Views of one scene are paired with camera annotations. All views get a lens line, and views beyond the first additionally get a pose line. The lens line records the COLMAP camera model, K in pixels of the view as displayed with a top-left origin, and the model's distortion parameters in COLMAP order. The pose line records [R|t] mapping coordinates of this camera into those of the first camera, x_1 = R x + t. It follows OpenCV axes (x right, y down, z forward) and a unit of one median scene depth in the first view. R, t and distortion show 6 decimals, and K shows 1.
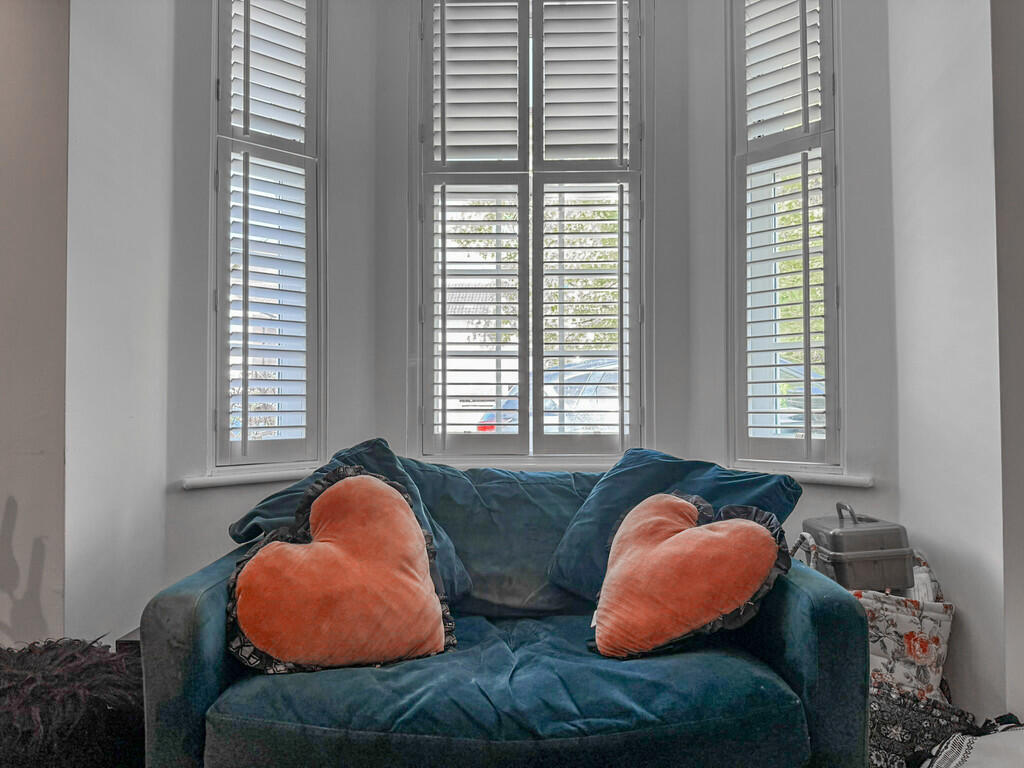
lens RADIAL K [[698.6, 0, 512.0], [0, 698.6, 384.0], [0, 0, 1]] dist [0.064695, -0.094024]
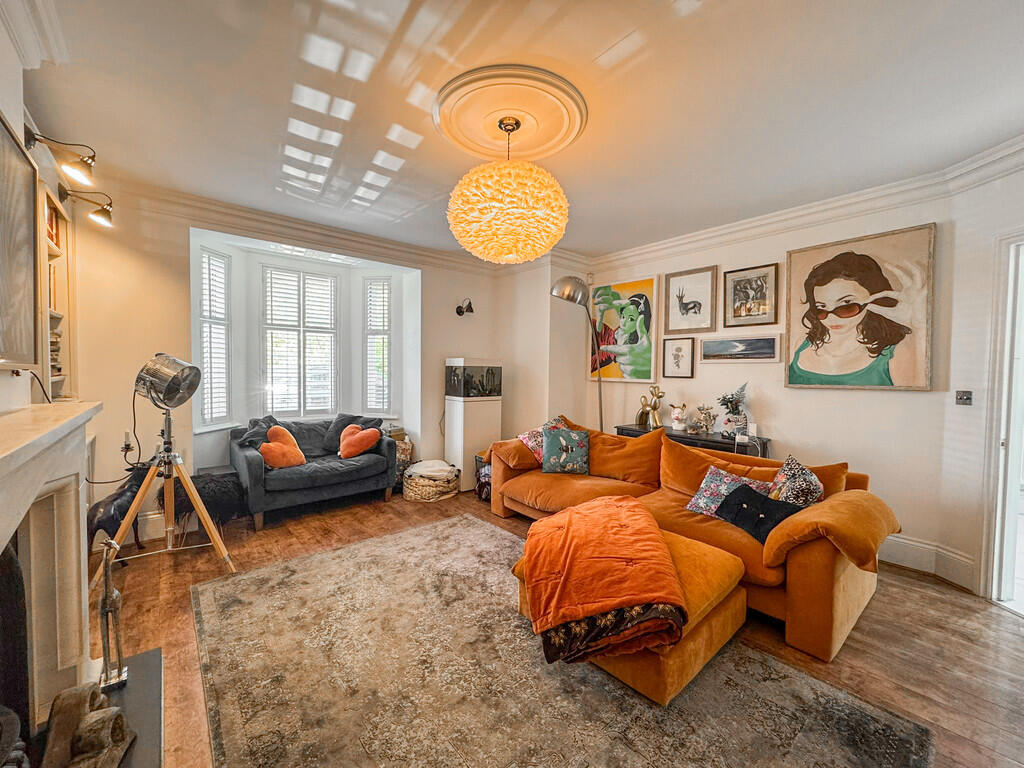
lens RADIAL K [[406.8, 0, 512.0], [0, 406.8, 384.0], [0, 0, 1]] dist [0.000137, -0.000243]
pose [[0.732714, -0.010187, 0.680461, -0.626260], [-0.034661, 0.998032, 0.052264, -0.208318], [-0.679654, -0.061880, 0.730919, -1.202786]]
